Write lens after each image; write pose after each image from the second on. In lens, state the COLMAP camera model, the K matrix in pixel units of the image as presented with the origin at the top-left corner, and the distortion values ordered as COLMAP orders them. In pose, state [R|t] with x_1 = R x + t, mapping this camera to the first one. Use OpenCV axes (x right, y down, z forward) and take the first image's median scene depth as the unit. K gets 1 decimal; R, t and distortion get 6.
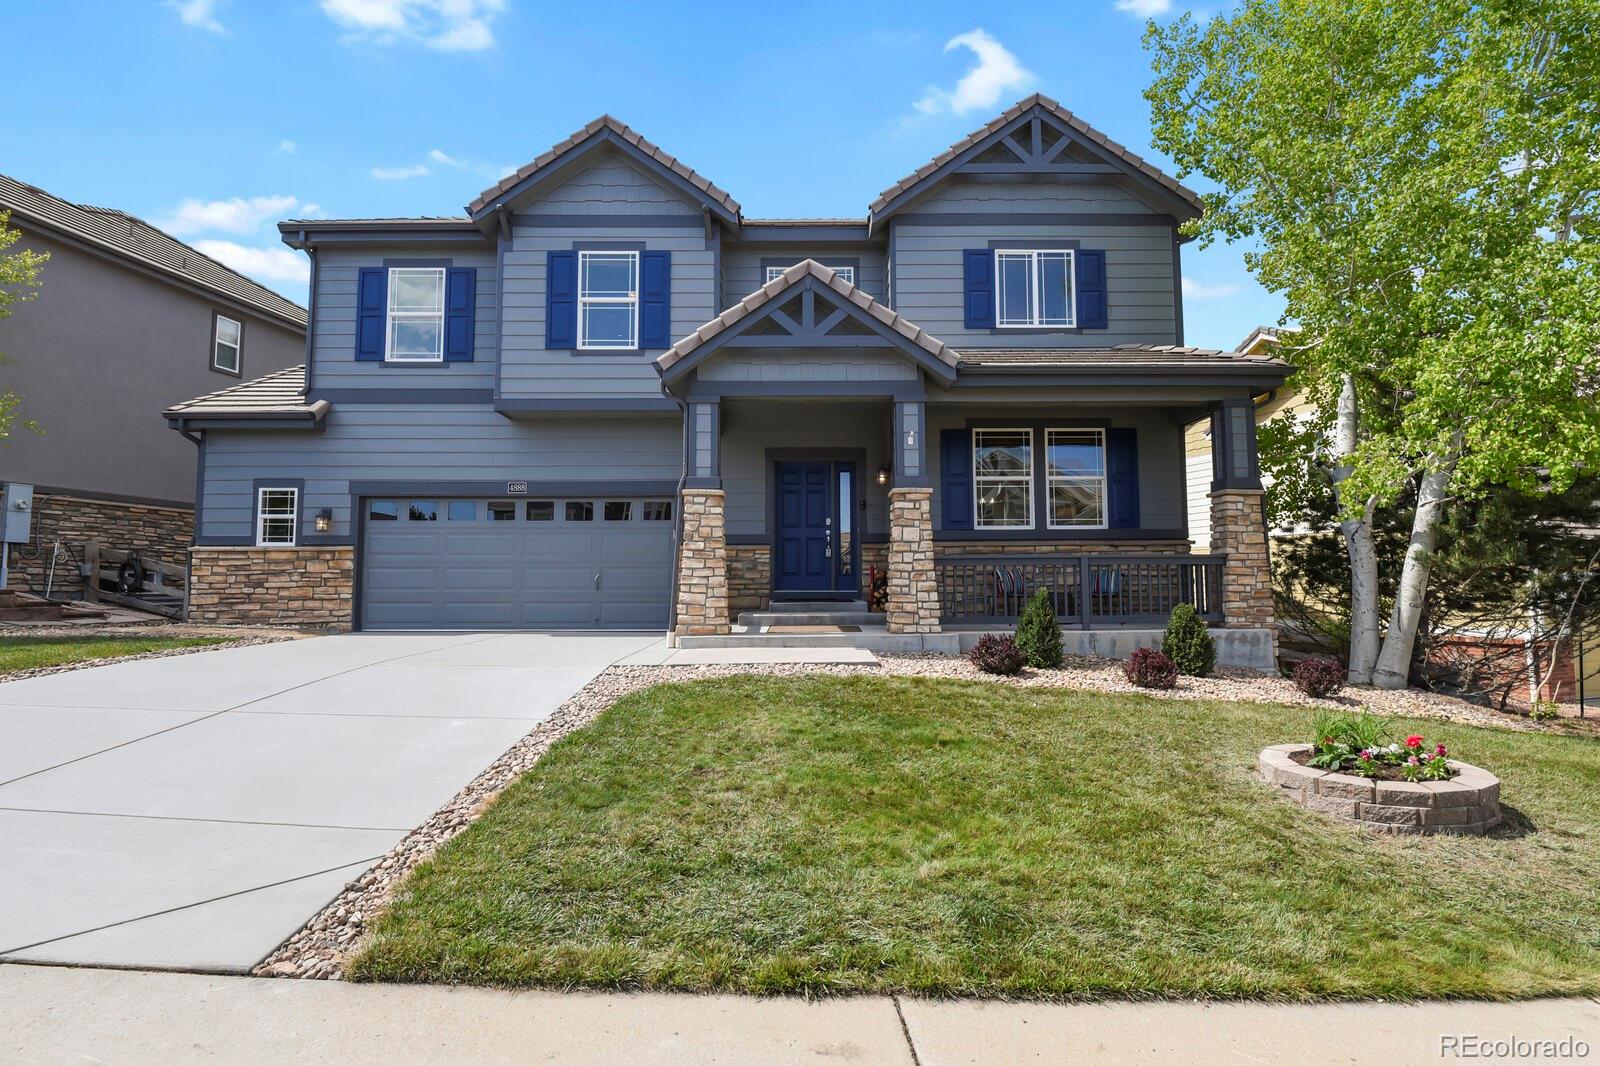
lens RADIAL K [[784.1, 0, 800.0], [0, 784.1, 533.0], [0, 0, 1]] dist [-0.001145, -0.000209]
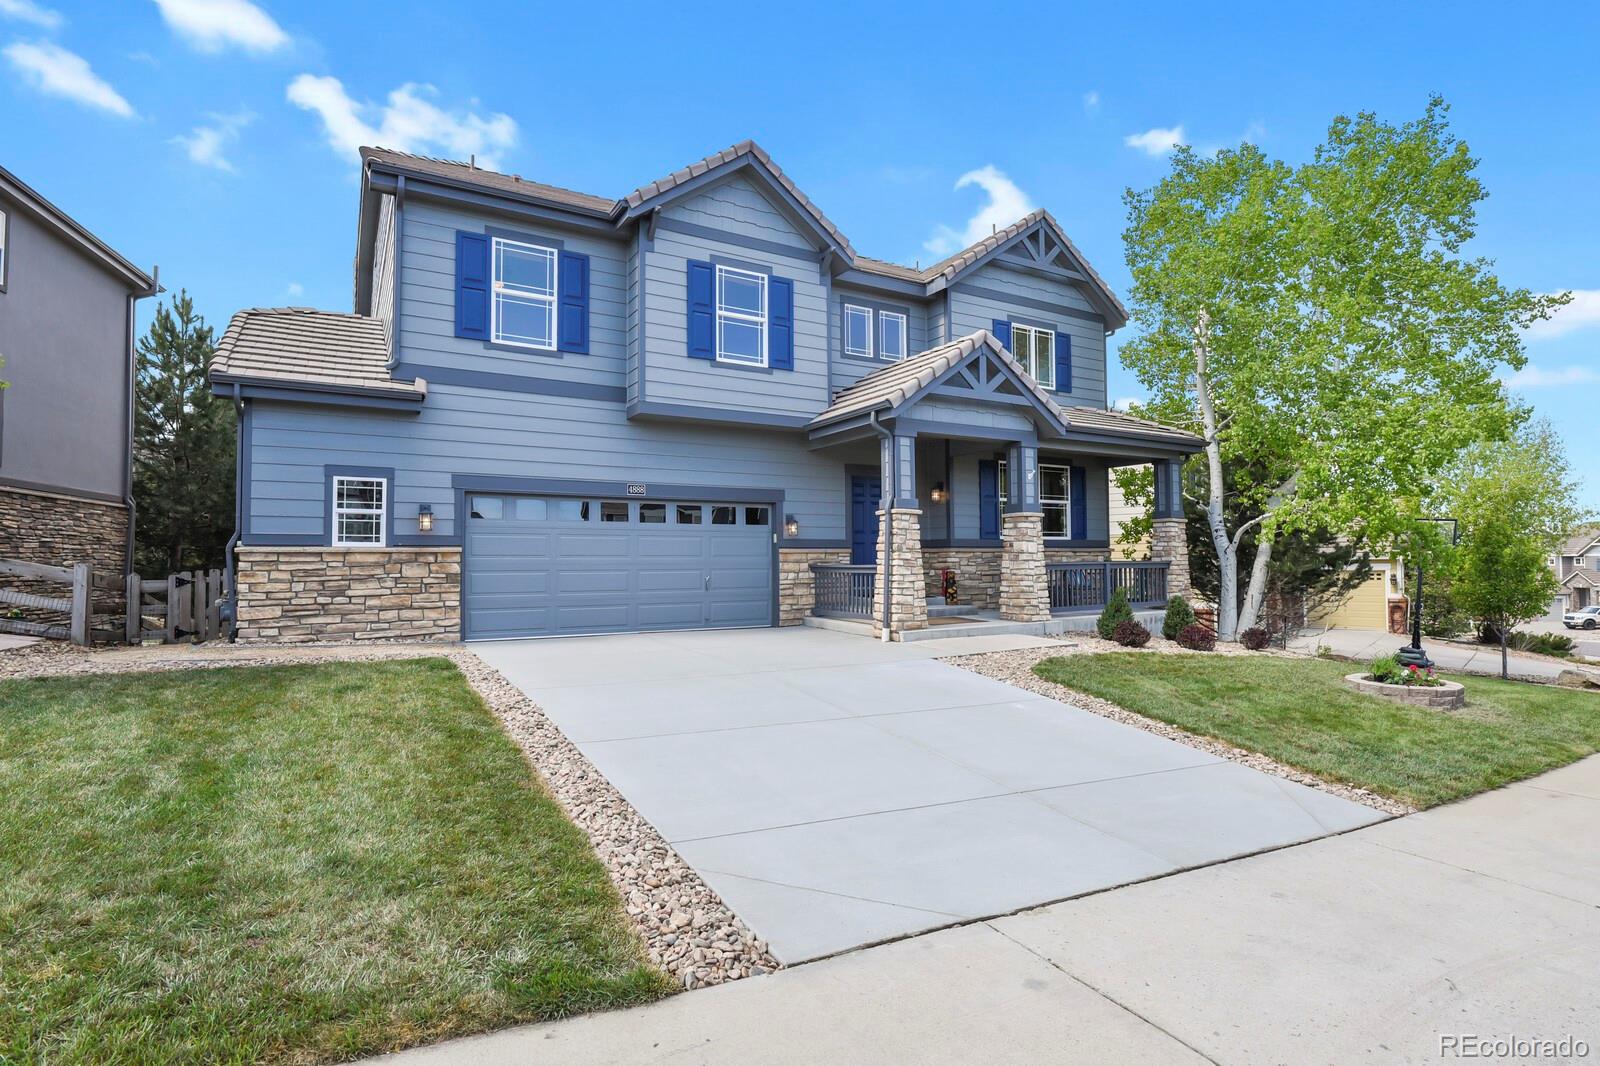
lens RADIAL K [[814.5, 0, 800.0], [0, 814.5, 533.0], [0, 0, 1]] dist [0.002586, 0.000162]
pose [[0.860871, 0.014978, 0.508602, -0.728008], [-0.031969, 0.999184, 0.024686, -0.035813], [-0.507817, -0.037511, 0.860648, 0.005260]]
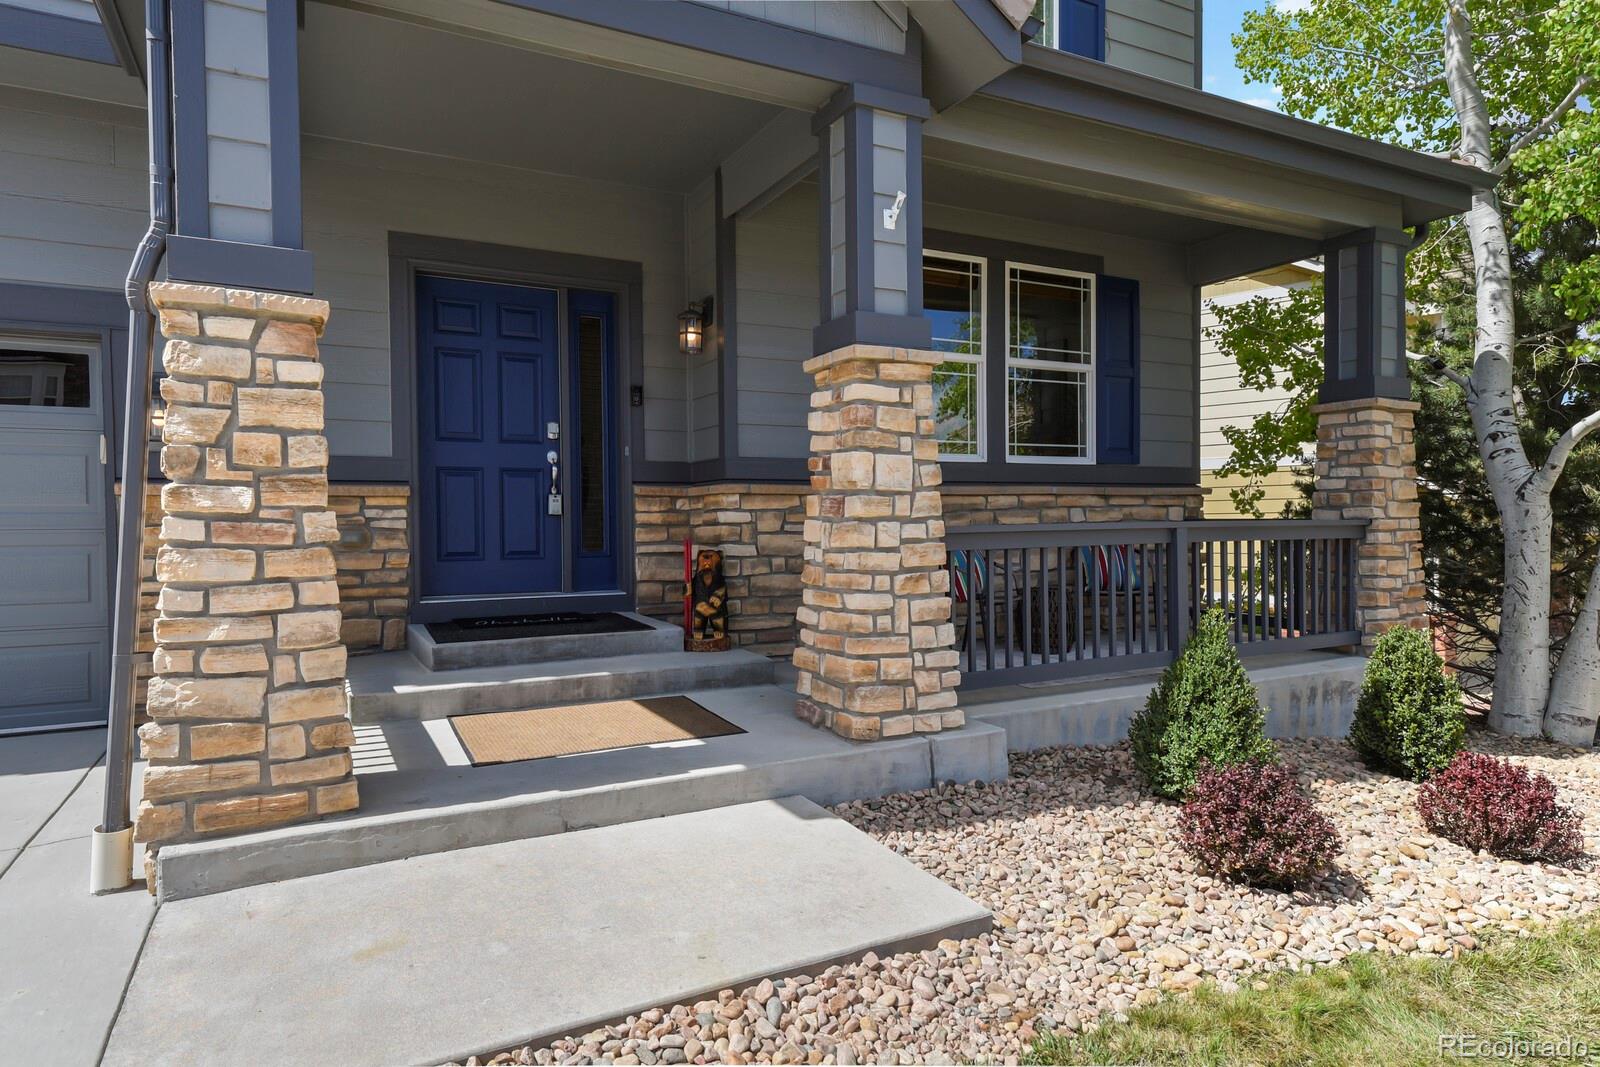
lens RADIAL K [[945.7, 0, 800.0], [0, 945.7, 533.5], [0, 0, 1]] dist [0.026467, -0.000228]
pose [[0.887231, -0.010976, 0.461194, -0.085879], [-0.027403, 0.996698, 0.076437, -0.002270], [-0.460510, -0.080455, 0.884001, 0.496962]]
